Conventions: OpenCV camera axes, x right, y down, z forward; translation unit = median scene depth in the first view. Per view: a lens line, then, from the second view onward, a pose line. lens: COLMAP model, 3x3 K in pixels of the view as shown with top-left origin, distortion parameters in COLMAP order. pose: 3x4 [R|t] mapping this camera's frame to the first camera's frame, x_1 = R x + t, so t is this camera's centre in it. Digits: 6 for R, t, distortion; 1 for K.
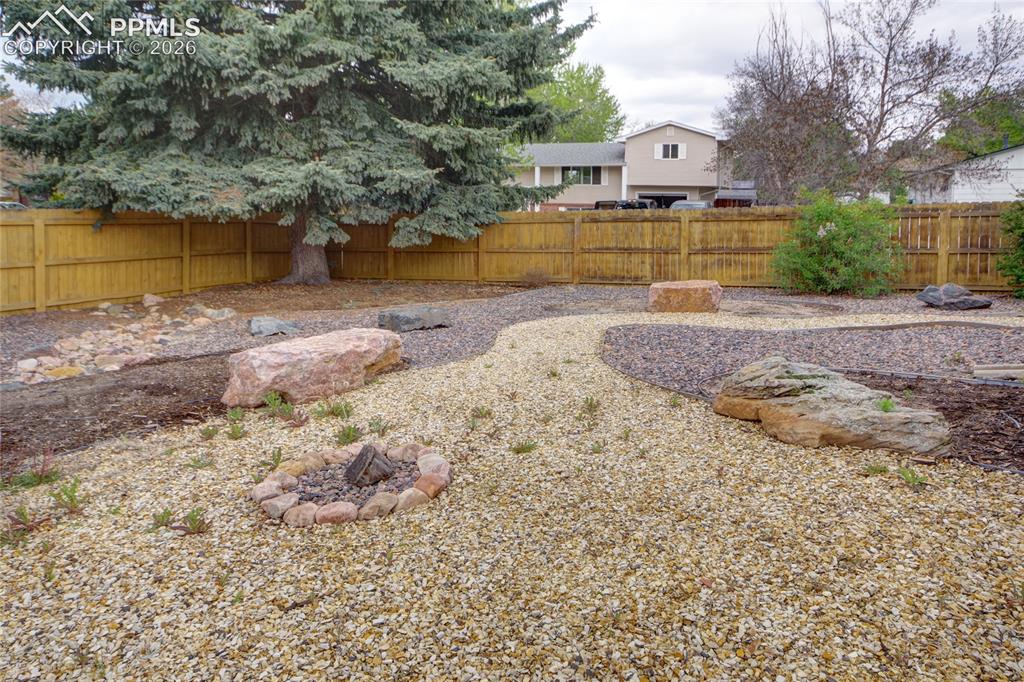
lens RADIAL K [[705.7, 0, 513.9], [0, 705.7, 343.1], [0, 0, 1]] dist [-0.002303, 0.009592]
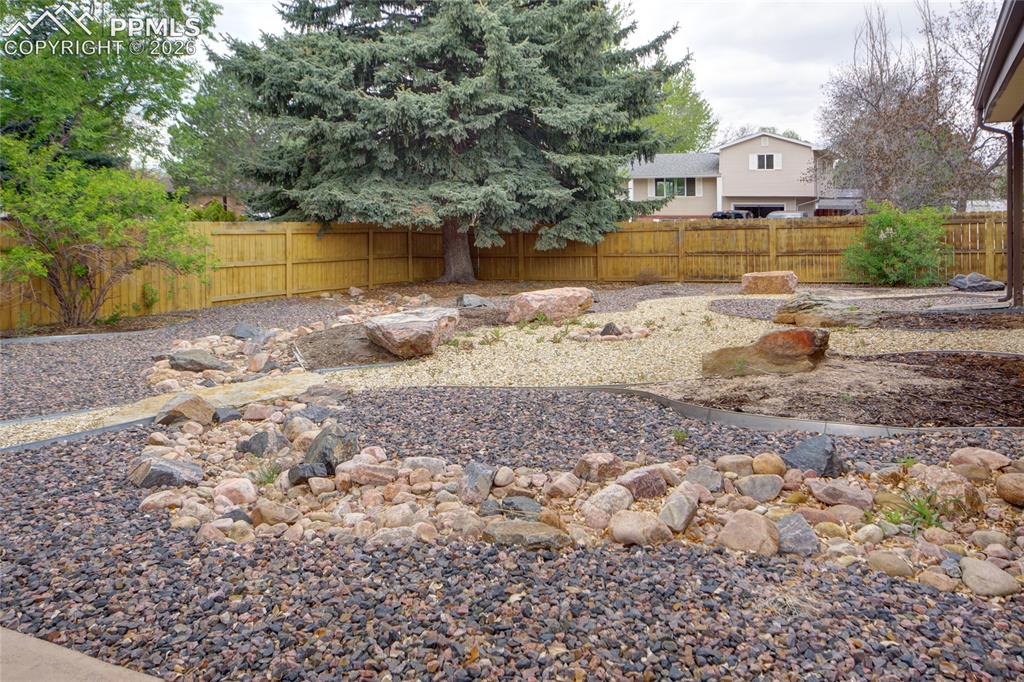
lens RADIAL K [[1343.3, 0, 511.6], [0, 1343.3, 340.5], [0, 0, 1]] dist [-0.022879, 0.000000]
pose [[0.999956, -0.009253, 0.001629, -0.223175], [0.009372, 0.994450, -0.104790, 0.273725], [-0.000650, 0.104800, 0.994493, -1.356652]]
